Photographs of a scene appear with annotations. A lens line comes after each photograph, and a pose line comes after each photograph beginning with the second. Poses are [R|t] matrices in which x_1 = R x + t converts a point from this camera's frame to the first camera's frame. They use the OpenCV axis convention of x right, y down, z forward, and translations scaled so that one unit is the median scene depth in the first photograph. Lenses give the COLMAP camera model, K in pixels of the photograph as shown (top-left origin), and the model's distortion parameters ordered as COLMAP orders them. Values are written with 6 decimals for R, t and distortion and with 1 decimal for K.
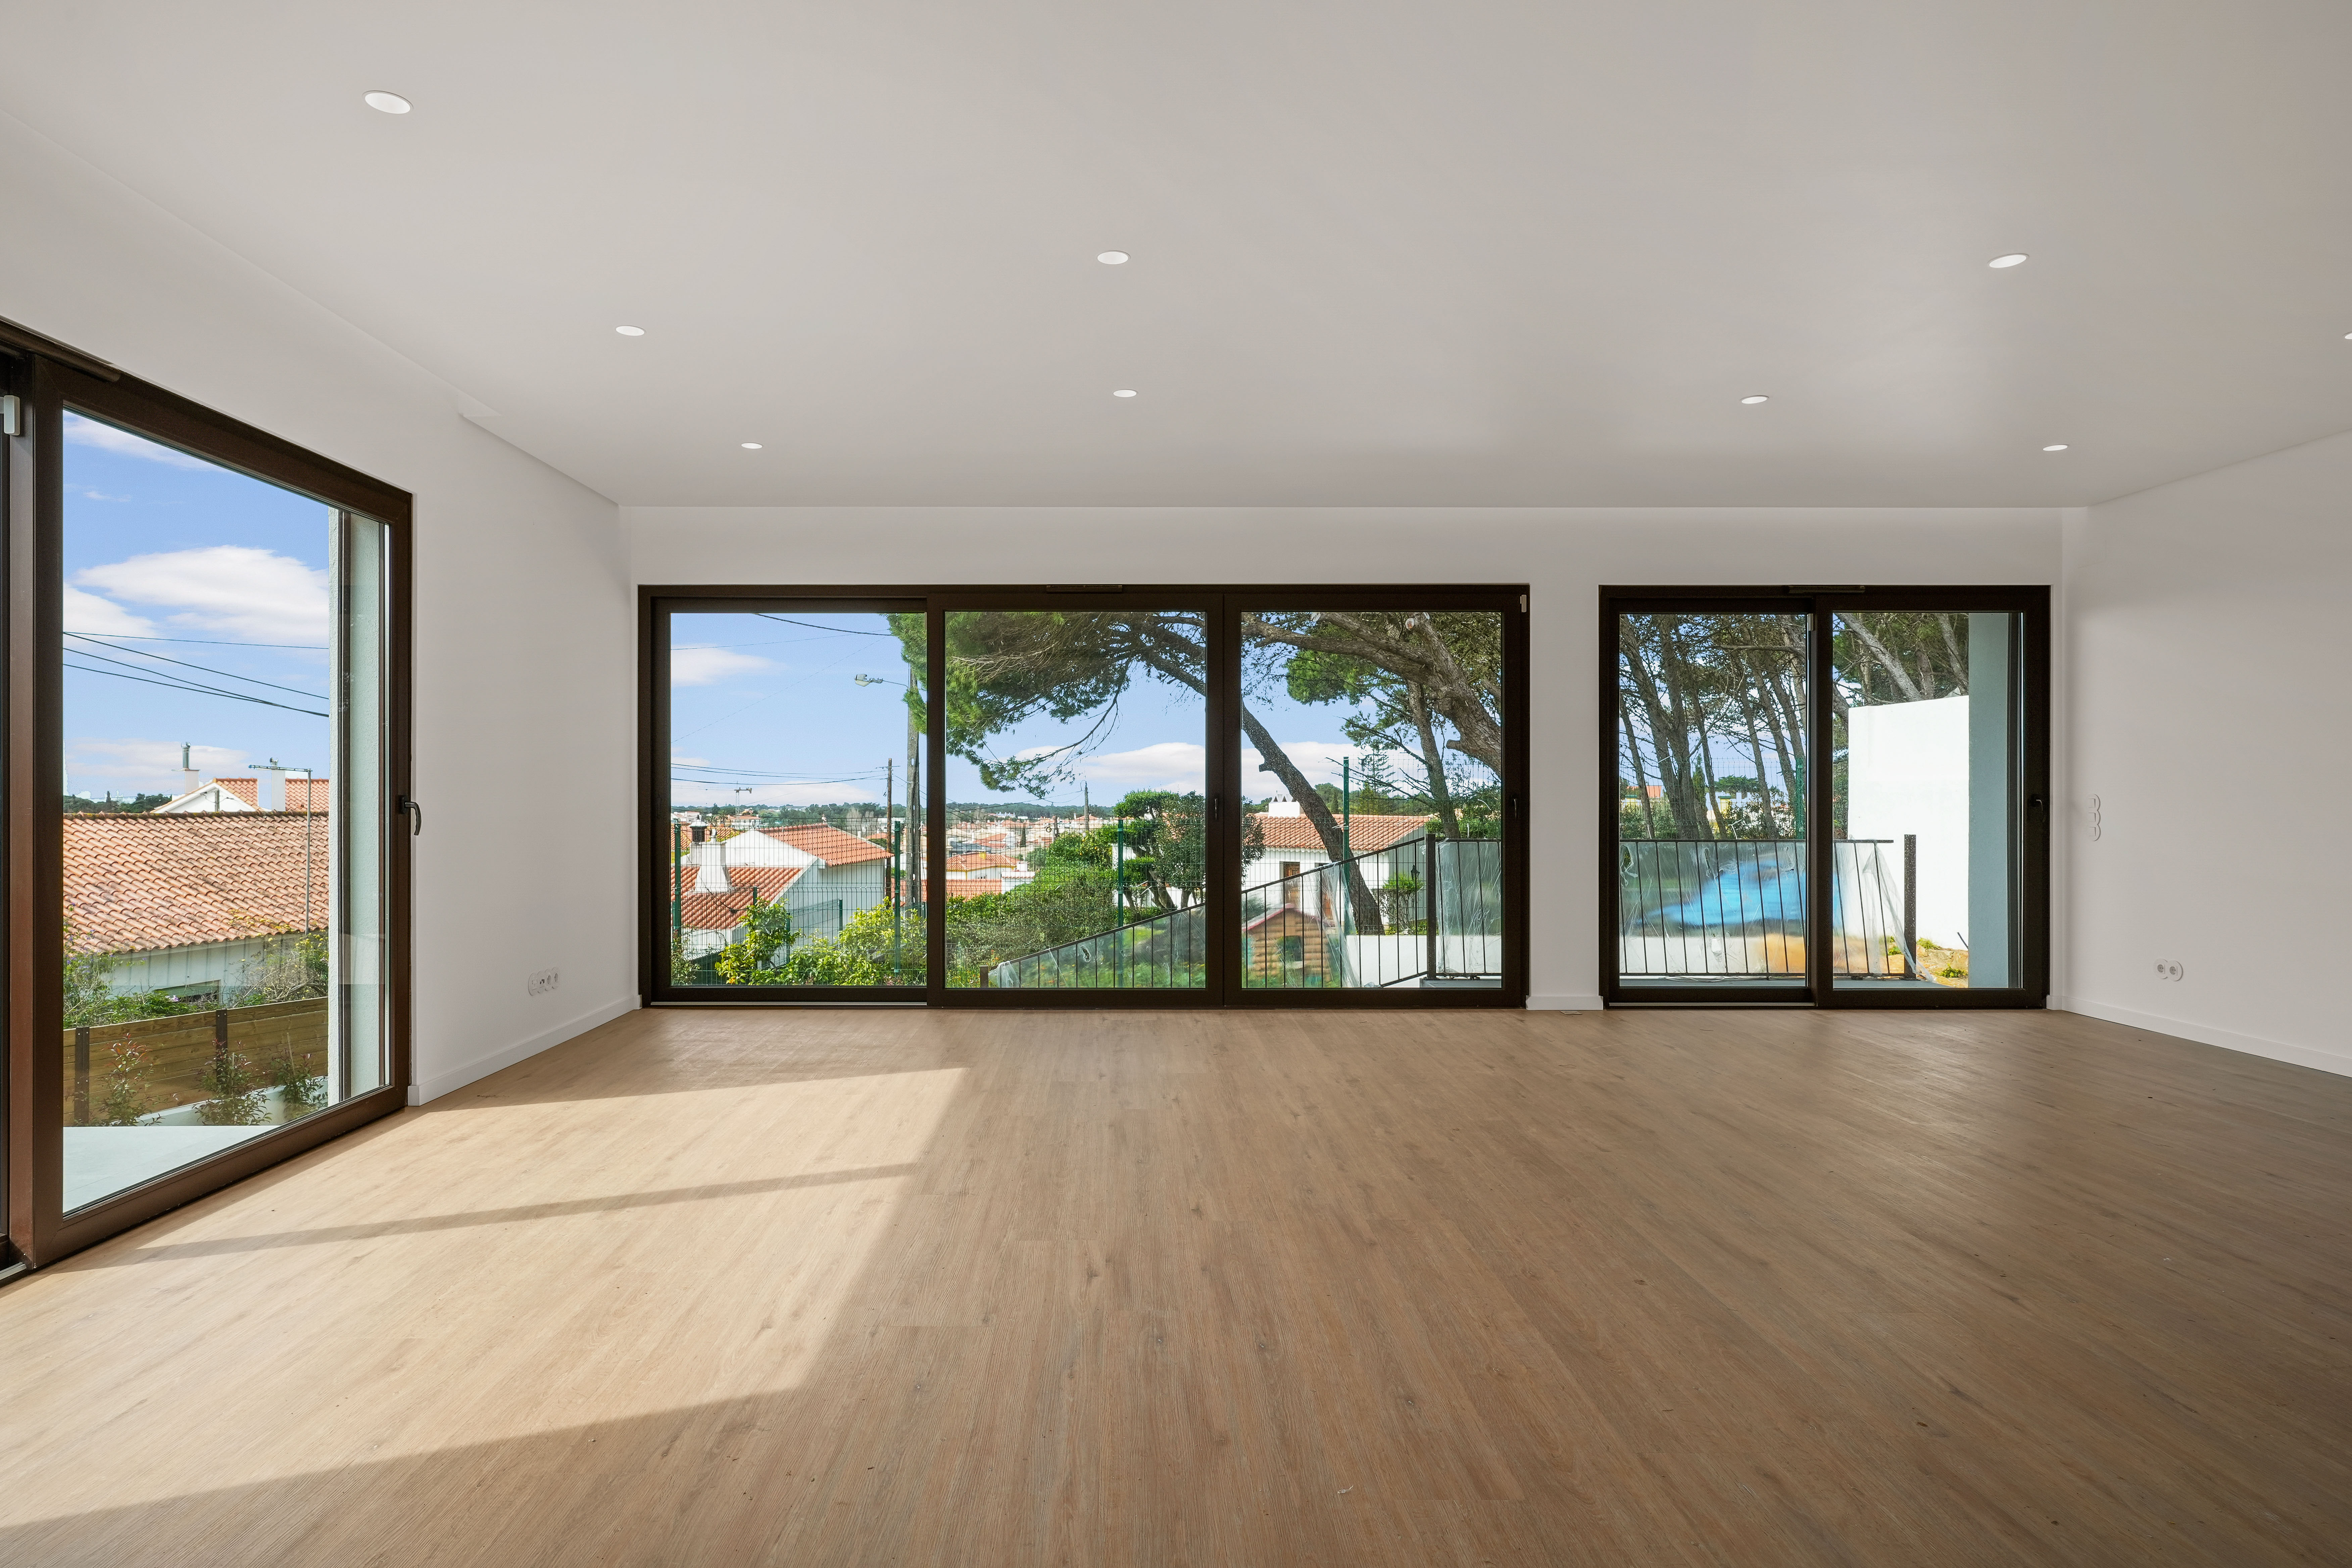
lens RADIAL K [[1306.4, 0, 1149.0], [0, 1306.4, 781.7], [0, 0, 1]] dist [-0.000665, -0.000503]
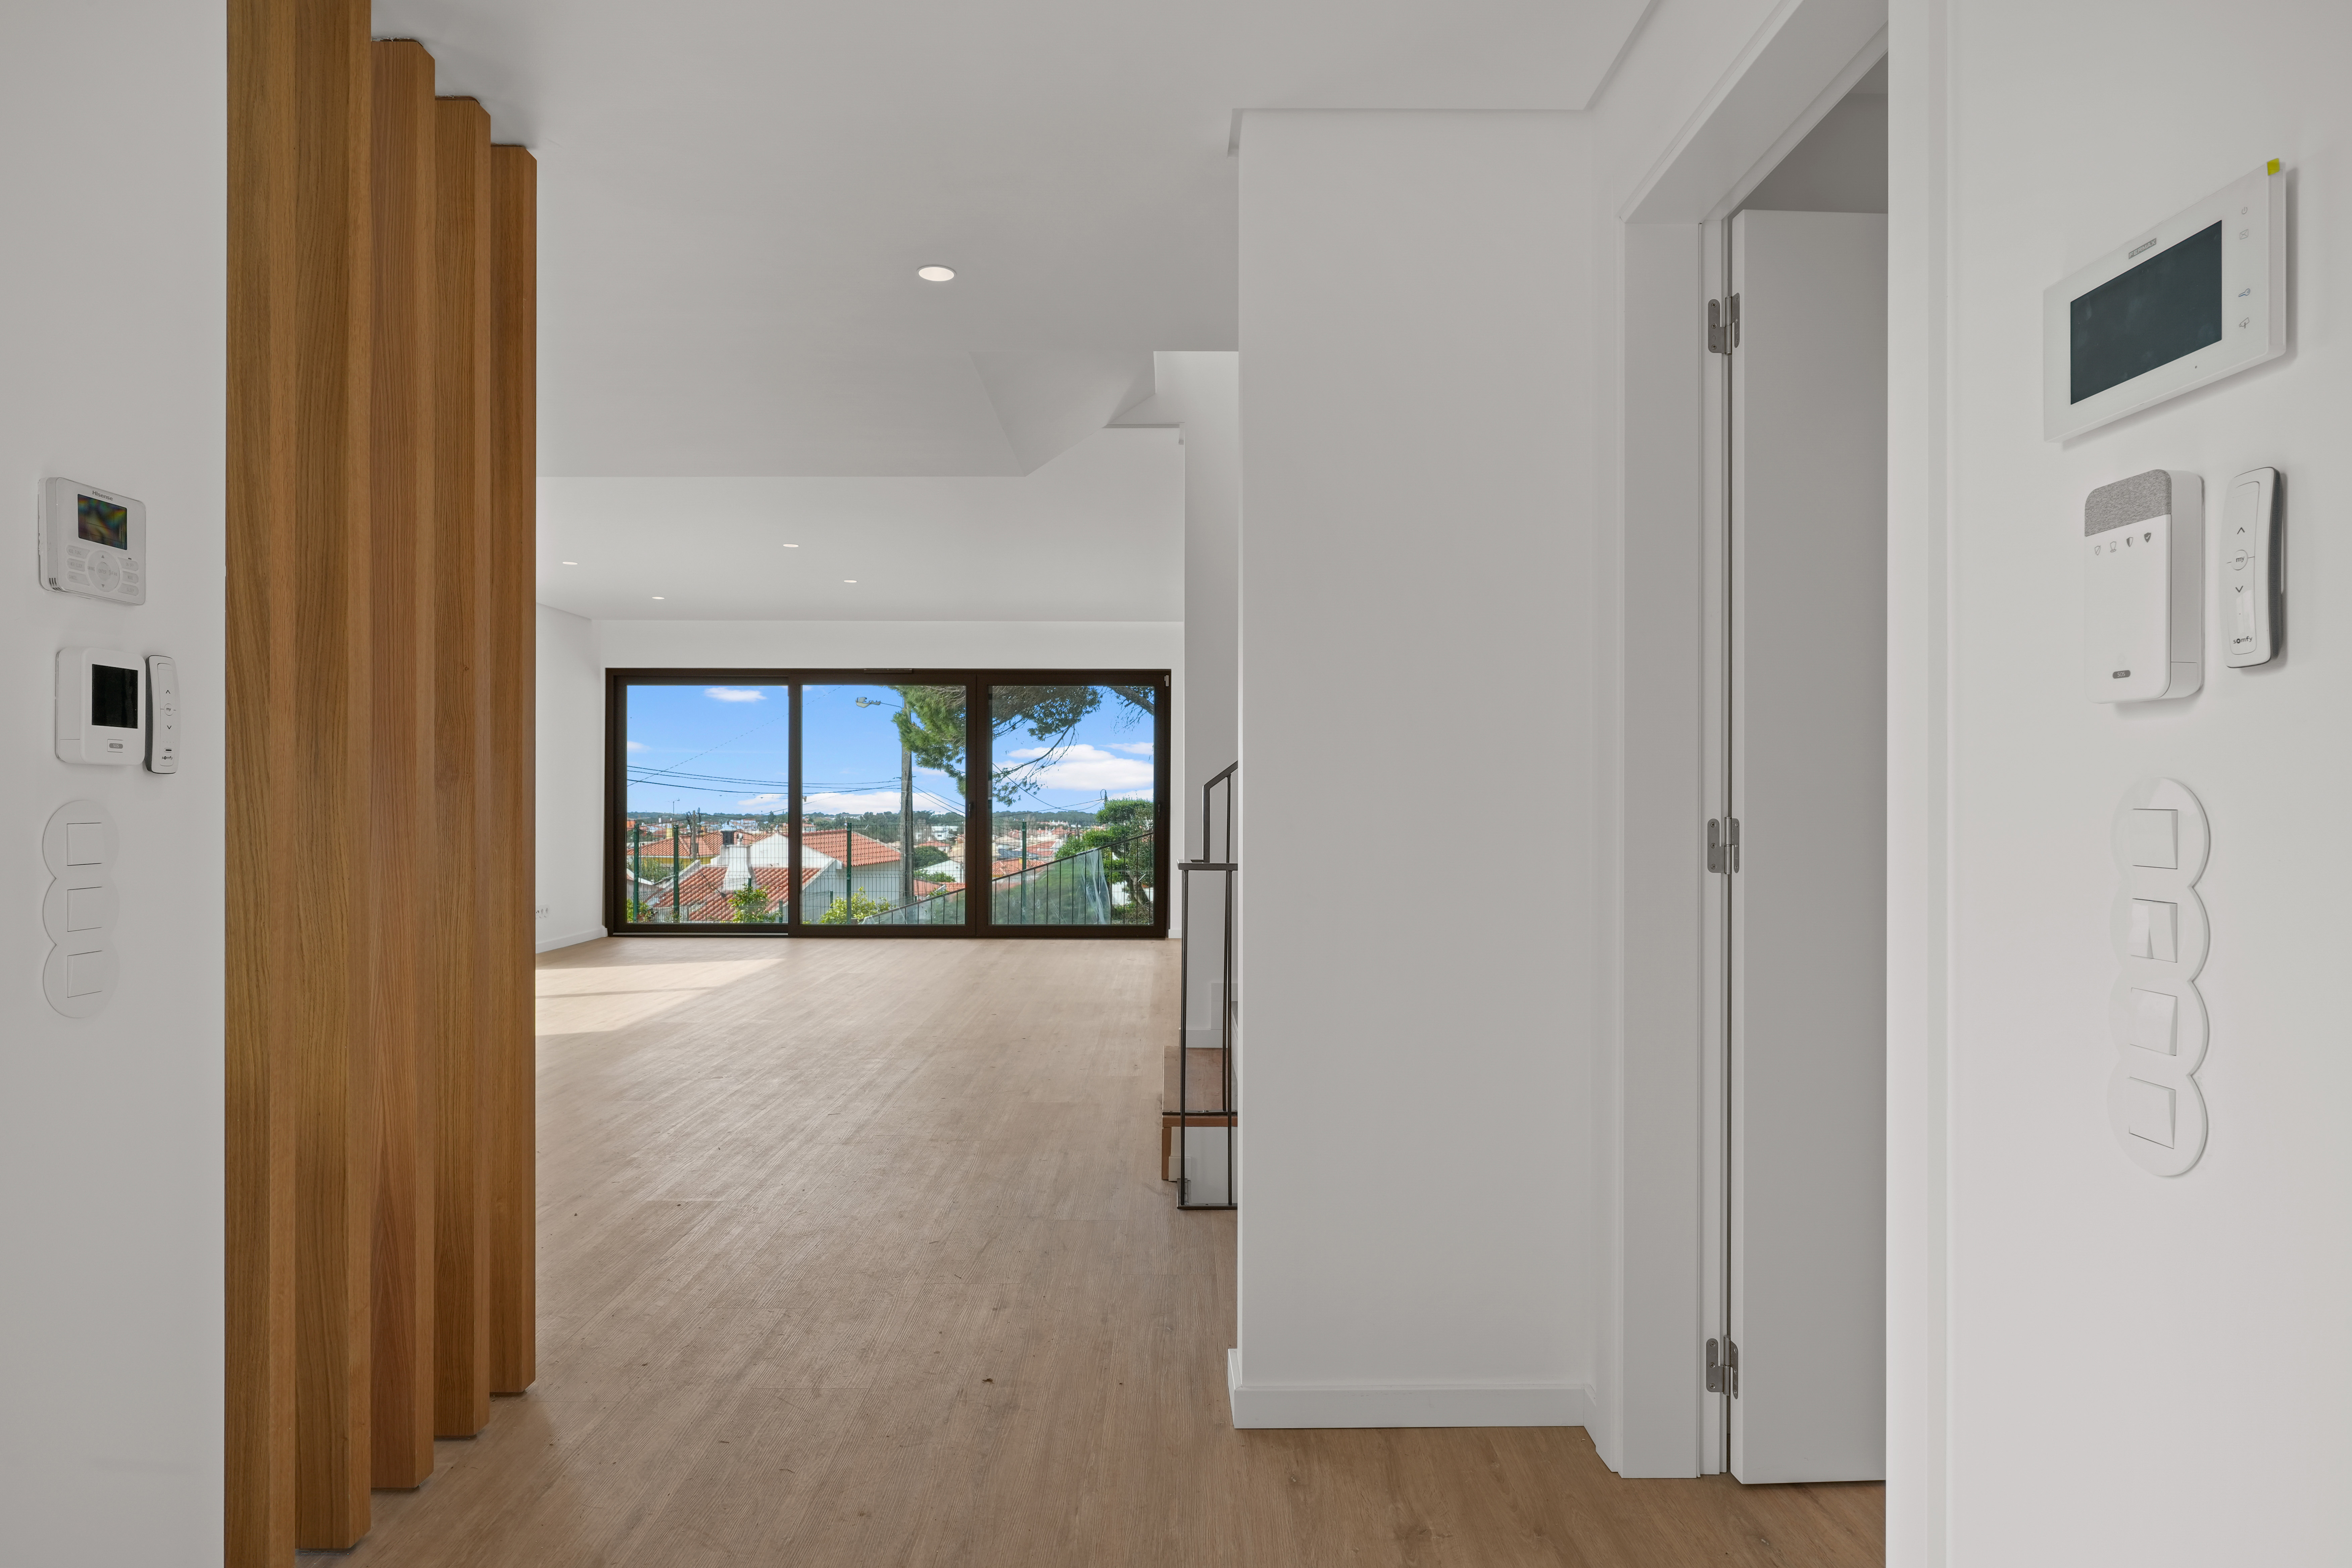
lens RADIAL K [[1282.5, 0, 1197.5], [0, 1282.5, 790.0], [0, 0, 1]] dist [0.001033, 0.000444]
pose [[0.999998, 0.001089, 0.001674, 0.094351], [-0.001088, 0.999999, -0.000584, -0.001077], [-0.001675, 0.000582, 0.999998, -0.161878]]
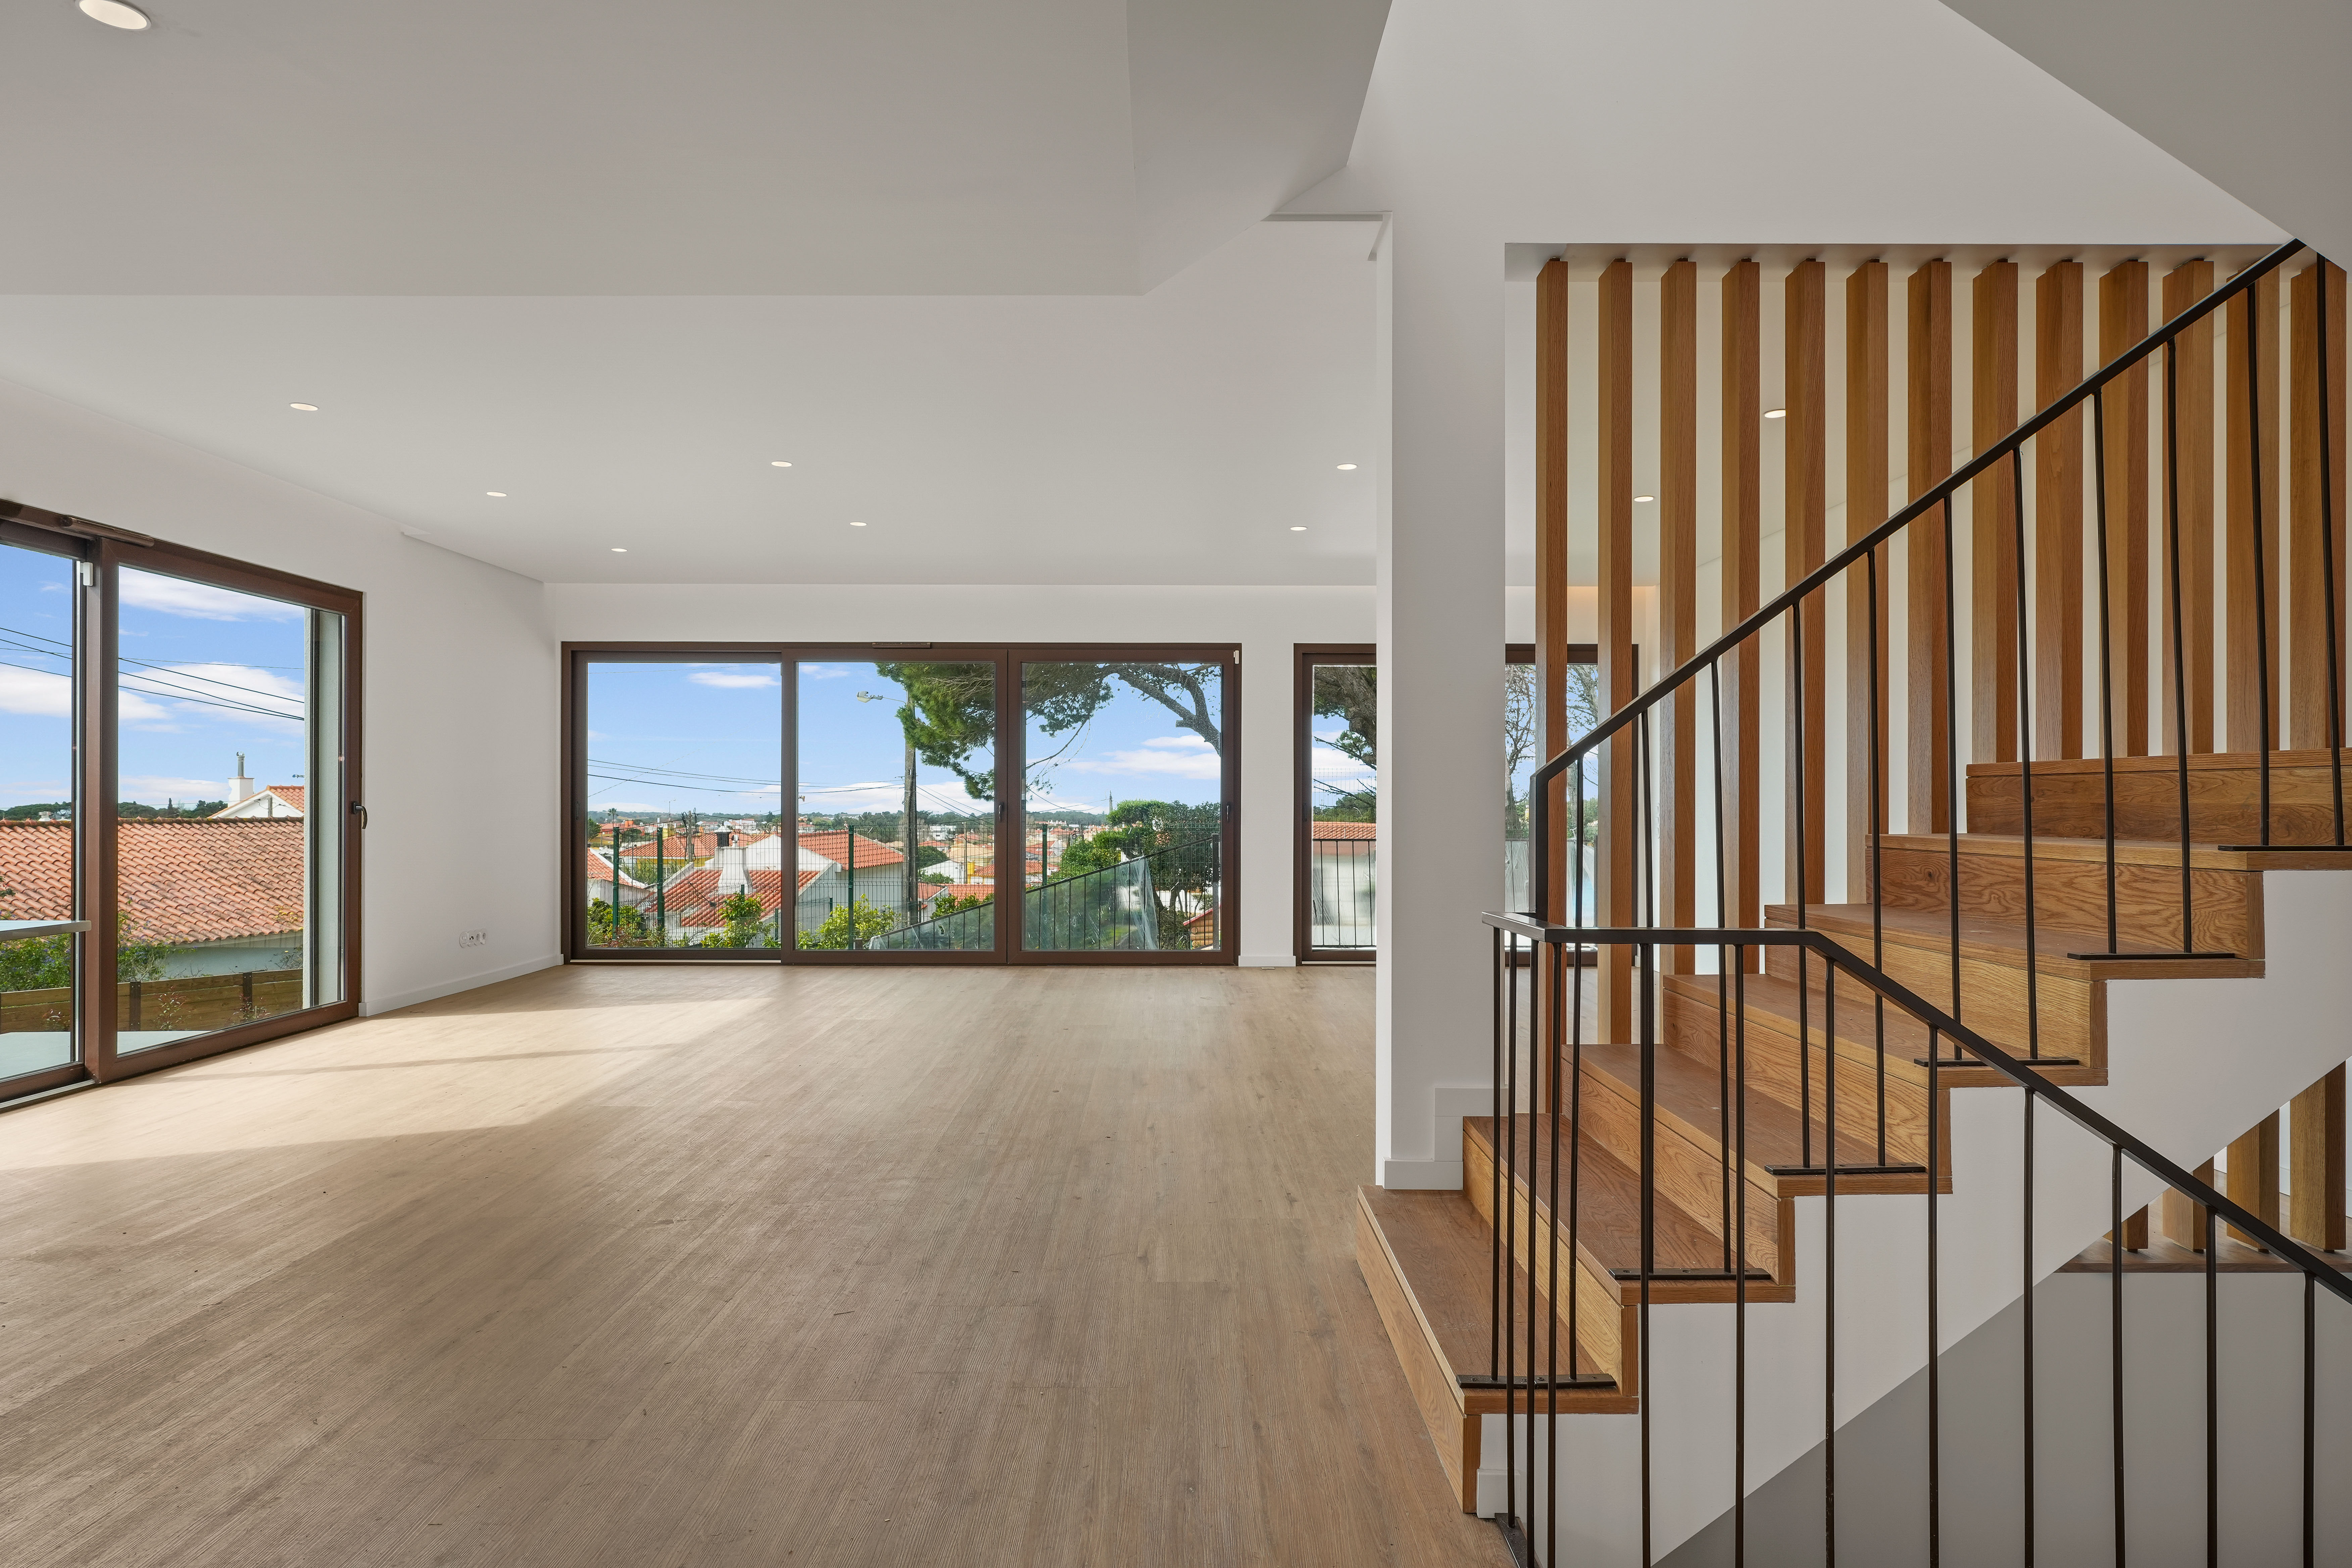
lens RADIAL K [[1282.5, 0, 1197.5], [0, 1282.5, 790.0], [0, 0, 1]] dist [0.001033, 0.000444]
pose [[0.999994, 0.002109, 0.002584, 0.071625], [-0.002107, 0.999997, -0.000794, -0.000523], [-0.002586, 0.000788, 0.999996, -0.084925]]
